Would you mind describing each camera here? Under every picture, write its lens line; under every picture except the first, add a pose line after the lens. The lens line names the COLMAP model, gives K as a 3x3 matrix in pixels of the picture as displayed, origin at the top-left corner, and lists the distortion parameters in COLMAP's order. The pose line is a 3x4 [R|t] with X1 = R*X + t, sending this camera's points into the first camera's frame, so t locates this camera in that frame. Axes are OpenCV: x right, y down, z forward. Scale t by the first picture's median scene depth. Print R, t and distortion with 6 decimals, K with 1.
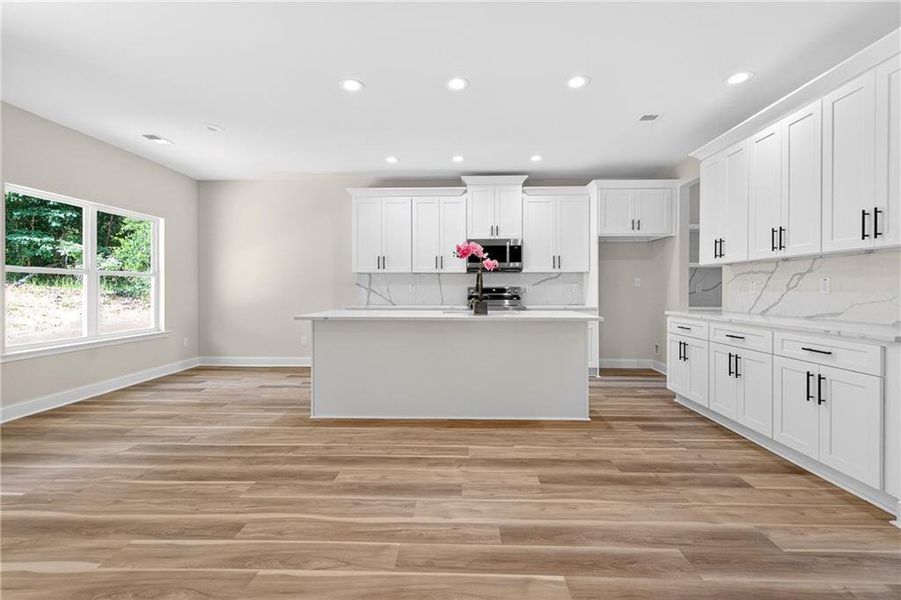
lens RADIAL K [[395.3, 0, 451.5], [0, 395.3, 293.0], [0, 0, 1]] dist [0.003531, -0.000492]
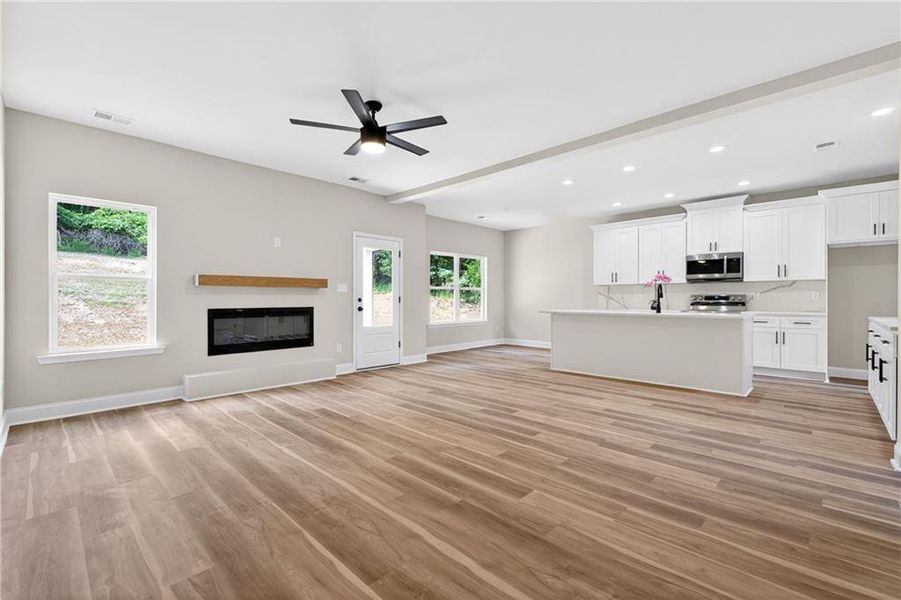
lens RADIAL K [[395.3, 0, 451.5], [0, 395.3, 293.0], [0, 0, 1]] dist [0.003531, -0.000492]
pose [[0.741566, -0.009818, -0.670808, 0.487279], [-0.006852, 0.999730, -0.022207, 0.016960], [0.670845, 0.021064, 0.741299, -0.590632]]
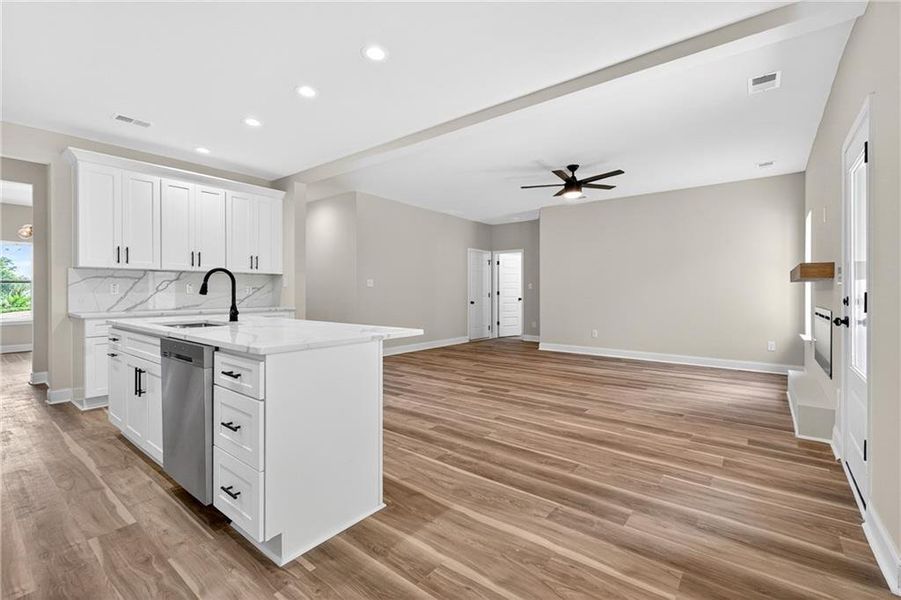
lens RADIAL K [[405.6, 0, 450.5], [0, 405.6, 287.3], [0, 0, 1]] dist [0.007969, 0.000304]
pose [[-0.806582, 0.004497, 0.591105, -0.799888], [0.004877, 0.999988, -0.000953, -0.015055], [-0.591102, 0.002114, -0.806594, 1.430884]]
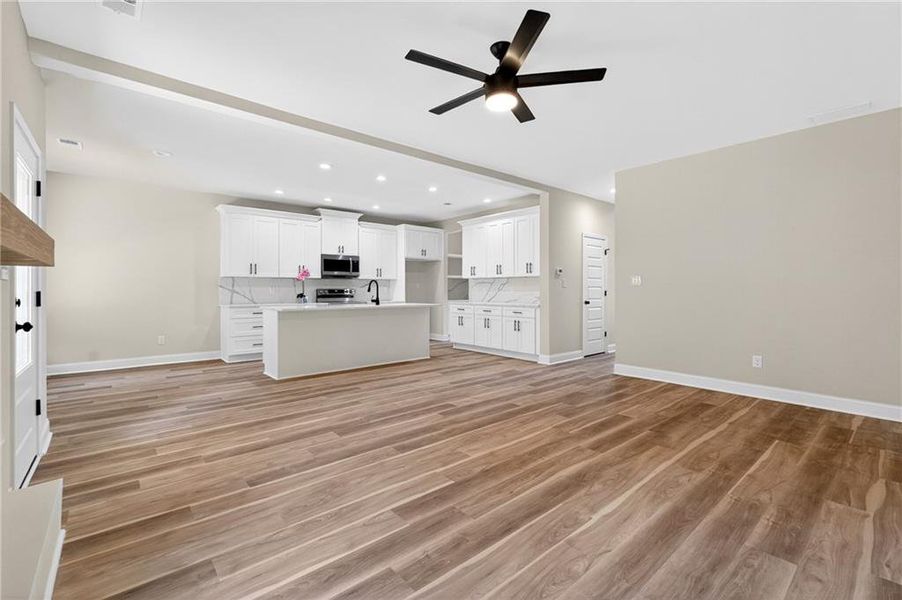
lens RADIAL K [[395.8, 0, 452.0], [0, 395.8, 293.0], [0, 0, 1]] dist [0.003531, -0.000492]
pose [[0.736183, -0.006534, 0.676751, -0.859115], [0.006514, 0.999975, 0.002568, -0.001846], [-0.676751, 0.002518, 0.736207, -0.490781]]
